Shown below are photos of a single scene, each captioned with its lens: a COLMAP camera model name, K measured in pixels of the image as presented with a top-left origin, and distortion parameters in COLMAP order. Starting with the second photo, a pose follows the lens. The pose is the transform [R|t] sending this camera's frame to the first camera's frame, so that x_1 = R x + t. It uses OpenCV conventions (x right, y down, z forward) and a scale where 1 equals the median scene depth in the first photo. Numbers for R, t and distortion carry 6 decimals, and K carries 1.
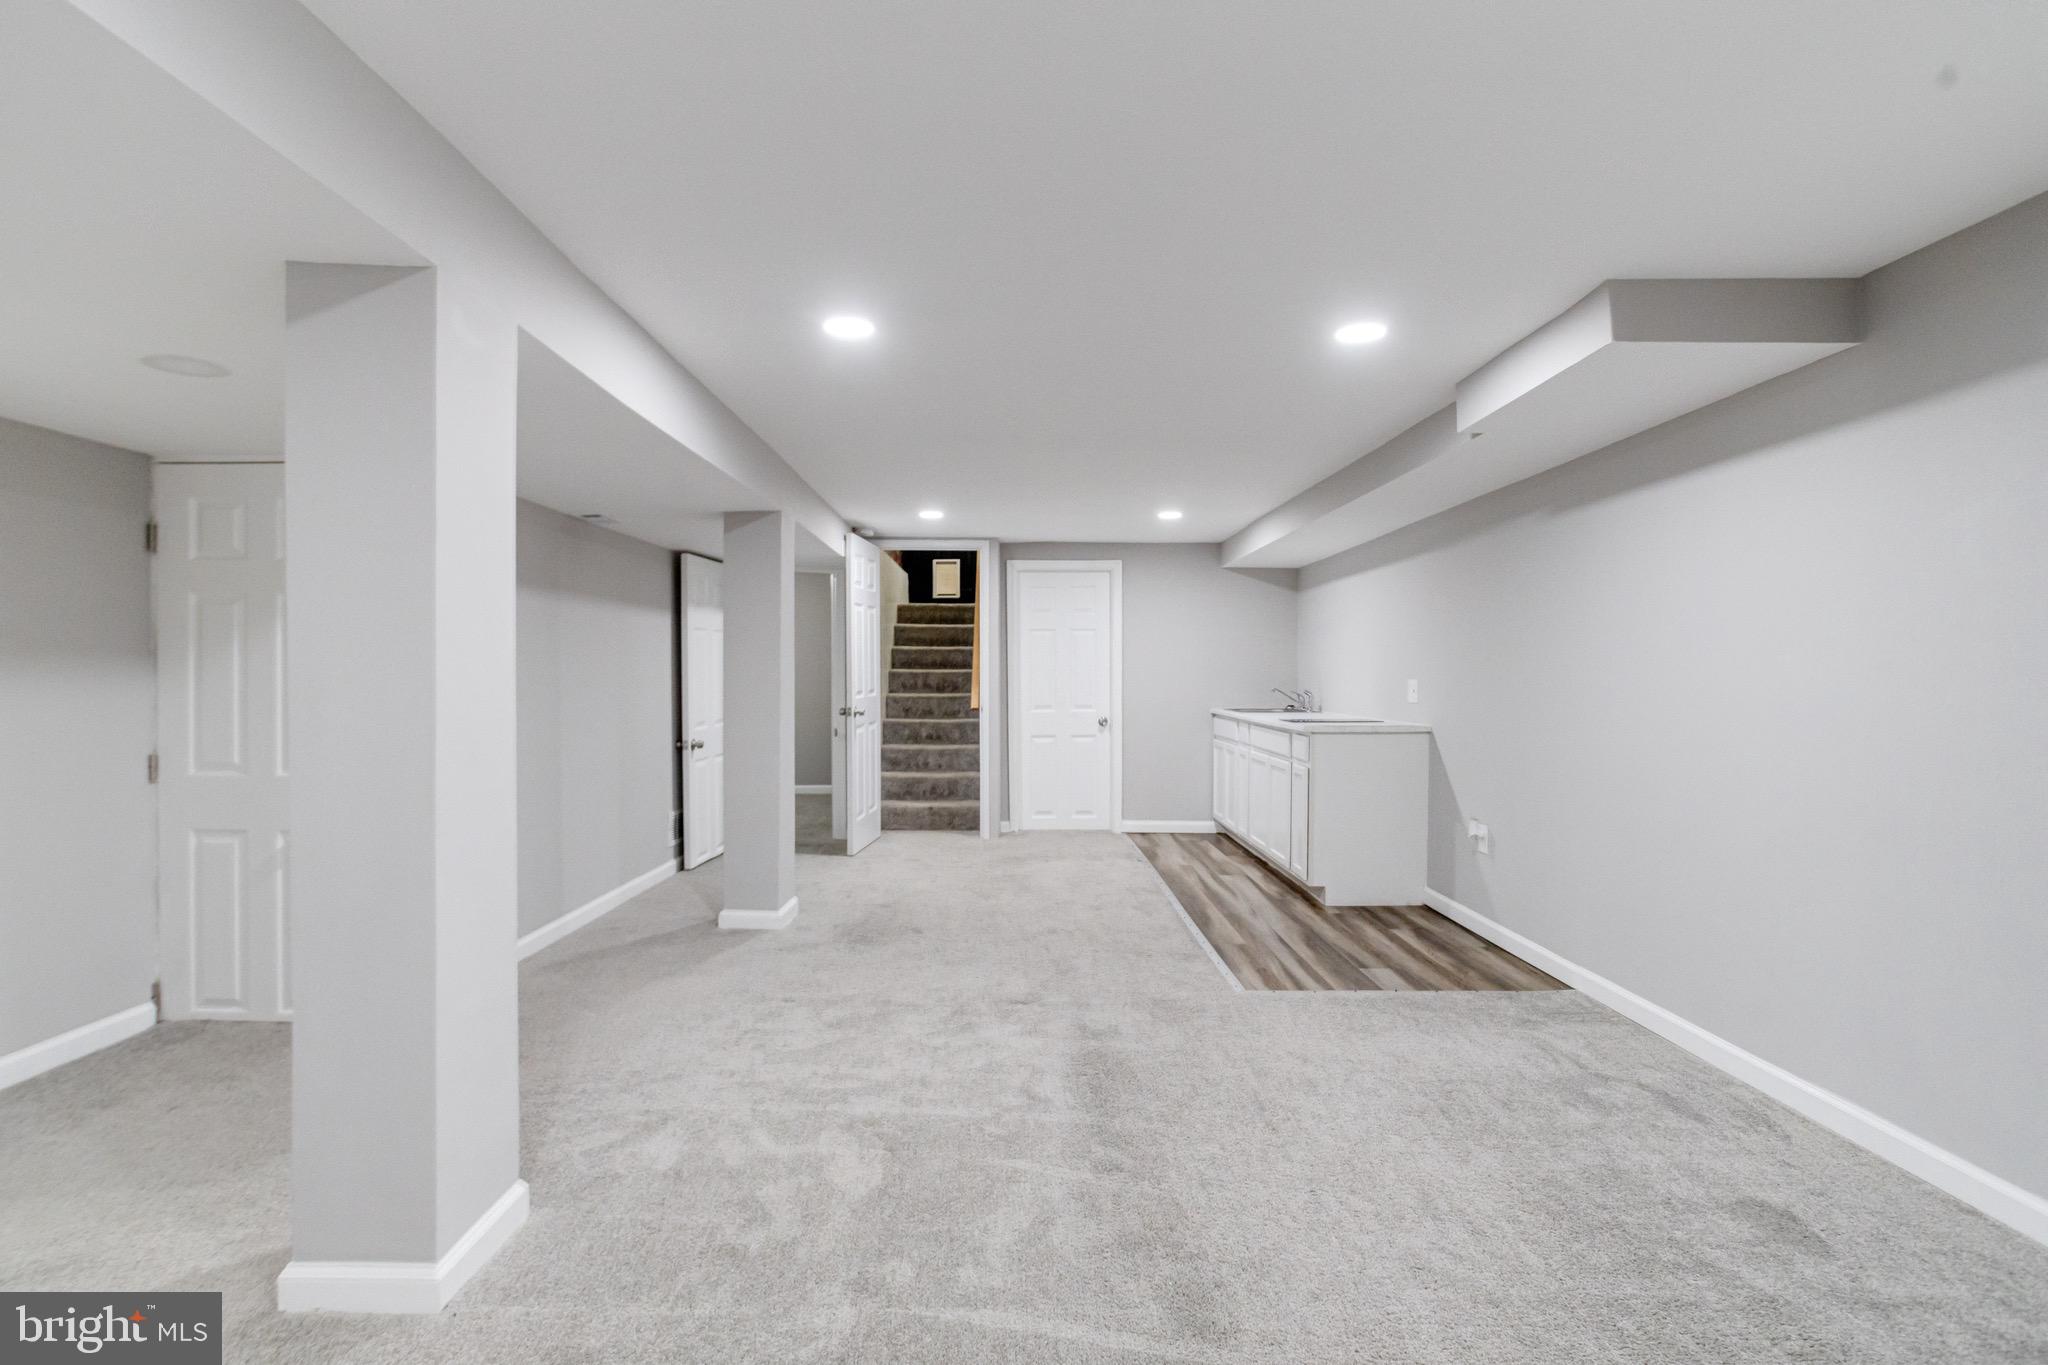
lens RADIAL K [[987.5, 0, 1001.5], [0, 987.5, 678.4], [0, 0, 1]] dist [-0.048482, 0.024425]
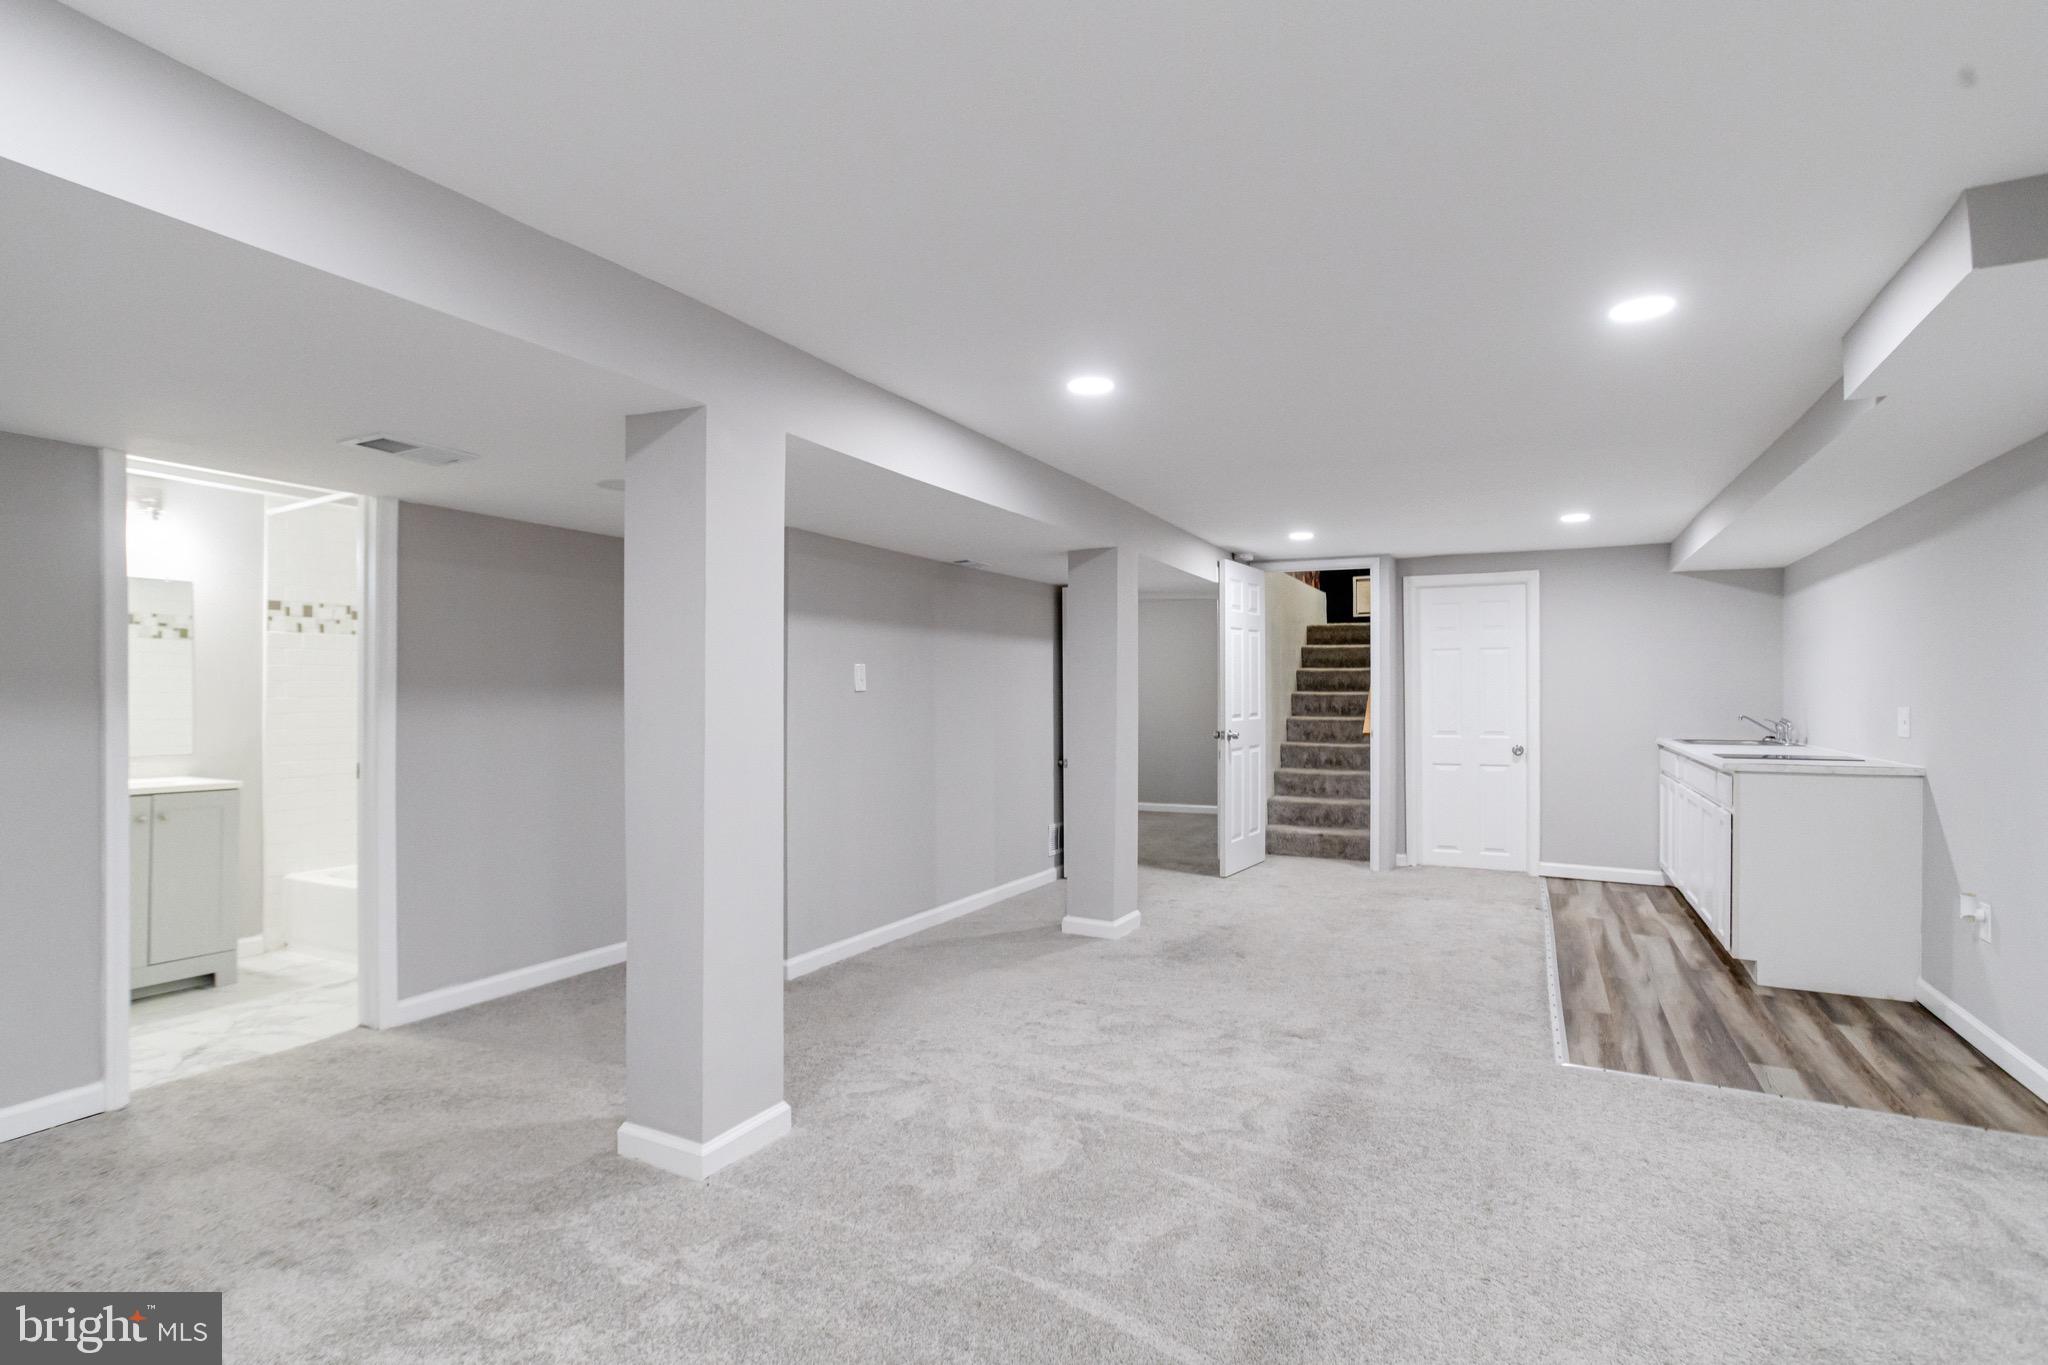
lens RADIAL K [[987.5, 0, 1001.5], [0, 987.5, 678.4], [0, 0, 1]] dist [-0.048482, 0.024425]
pose [[0.886776, -0.007160, -0.462144, 0.181936], [-0.001804, 0.999819, -0.018952, -0.007543], [0.462196, 0.017640, 0.886602, -0.008844]]
